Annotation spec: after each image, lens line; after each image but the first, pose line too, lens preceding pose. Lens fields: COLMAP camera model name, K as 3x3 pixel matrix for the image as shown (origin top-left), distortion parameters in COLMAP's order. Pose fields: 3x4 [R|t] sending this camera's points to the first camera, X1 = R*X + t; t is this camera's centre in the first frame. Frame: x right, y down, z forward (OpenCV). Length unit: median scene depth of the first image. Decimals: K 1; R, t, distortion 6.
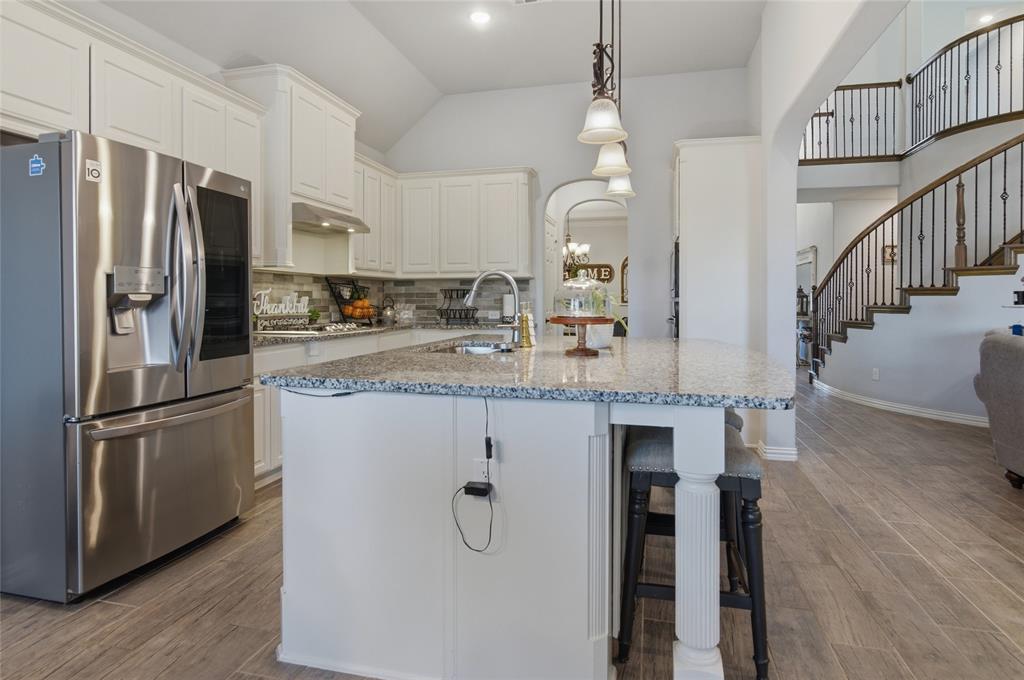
lens RADIAL K [[553.2, 0, 516.4], [0, 553.2, 300.9], [0, 0, 1]] dist [0.000857, 0.001397]
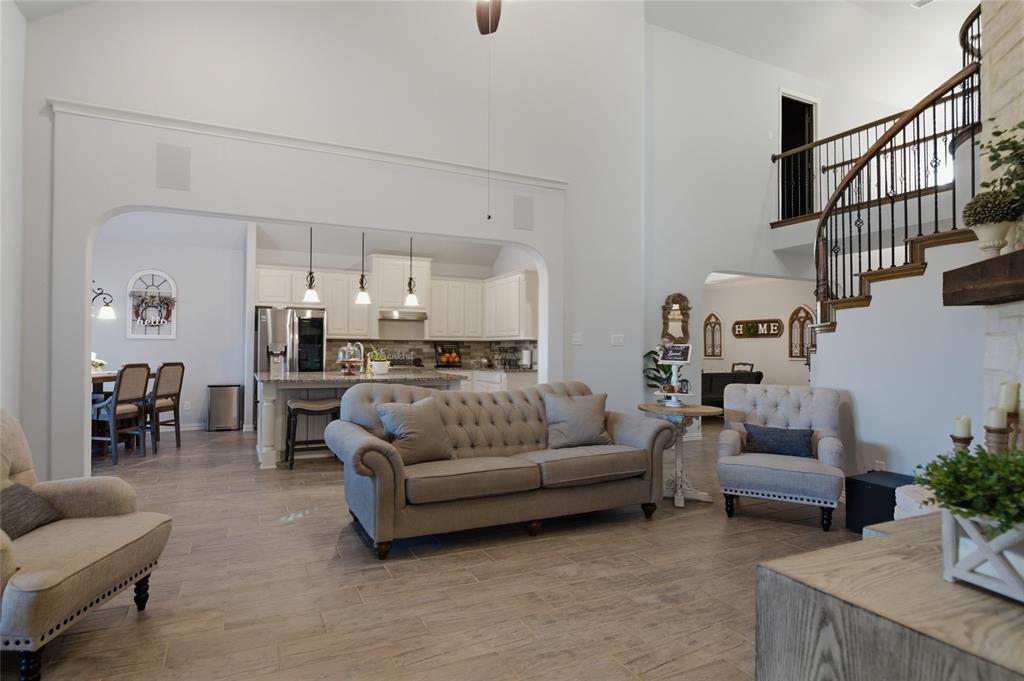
lens RADIAL K [[535.0, 0, 495.7], [0, 535.0, 340.8], [0, 0, 1]] dist [-0.003743, -0.000049]
pose [[0.635712, -0.009971, -0.771862, 1.364736], [-0.006569, 0.999810, -0.018326, -0.012741], [0.771898, 0.016720, 0.635526, -0.033798]]
